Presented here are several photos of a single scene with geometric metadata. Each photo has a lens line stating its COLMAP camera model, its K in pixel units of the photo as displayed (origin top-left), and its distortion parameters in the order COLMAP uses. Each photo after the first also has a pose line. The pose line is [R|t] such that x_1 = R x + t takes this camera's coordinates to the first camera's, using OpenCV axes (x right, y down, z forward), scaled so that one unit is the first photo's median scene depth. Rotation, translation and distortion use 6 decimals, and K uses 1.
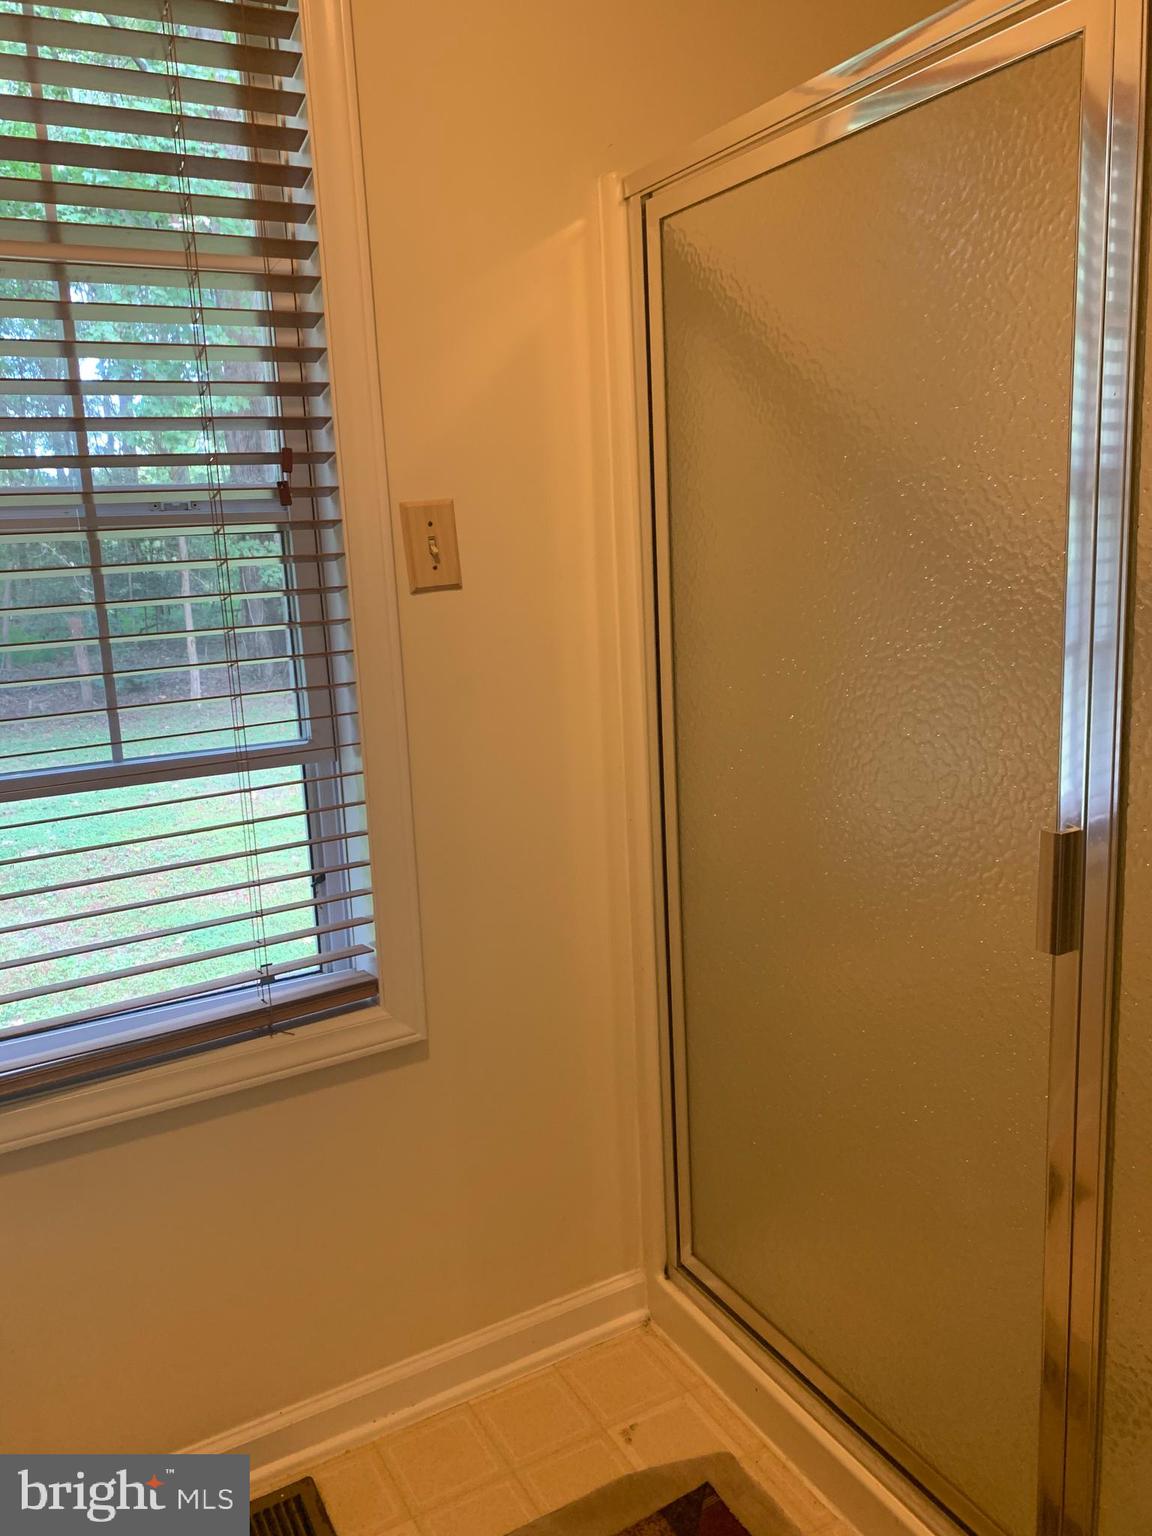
lens RADIAL K [[1161.3, 0, 579.7], [0, 1161.3, 751.0], [0, 0, 1]] dist [-0.002032, -0.004762]
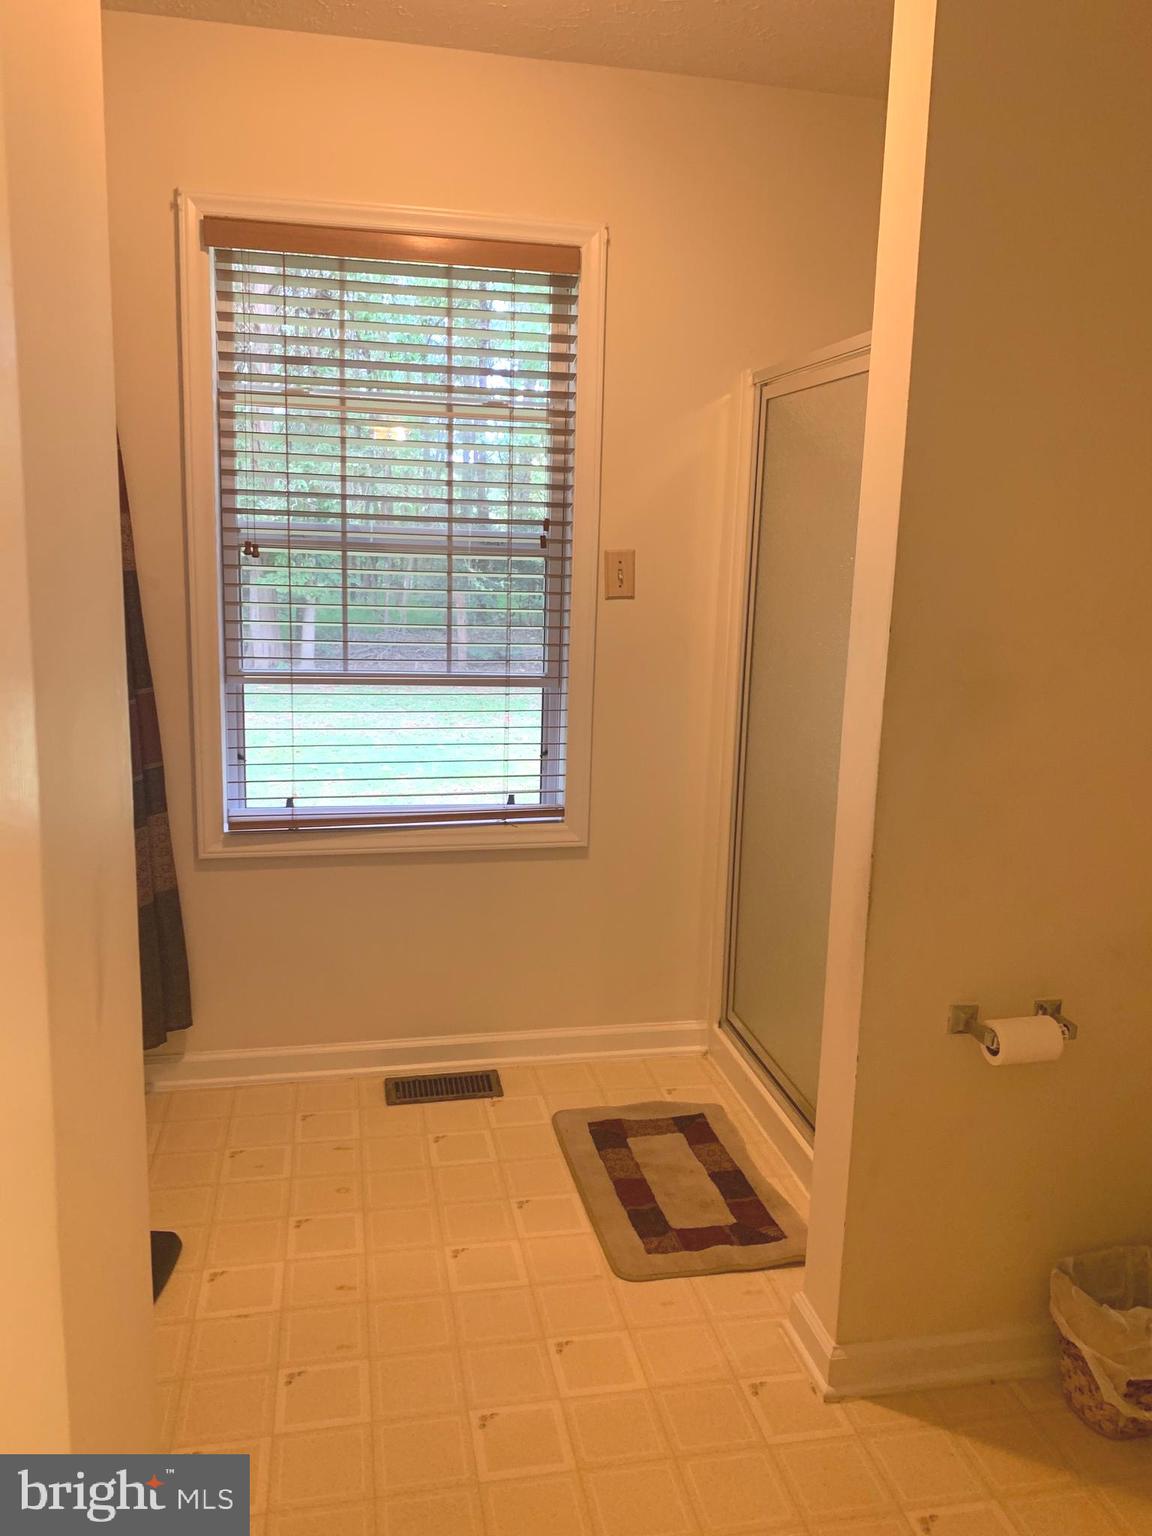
lens RADIAL K [[1176.1, 0, 576.0], [0, 1176.1, 768.0], [0, 0, 1]] dist [0.035415, -0.009573]
pose [[0.947011, 0.129098, -0.294117, 0.383773], [-0.127204, 0.991545, 0.025646, 0.086116], [0.294941, 0.013126, 0.955425, -0.774960]]
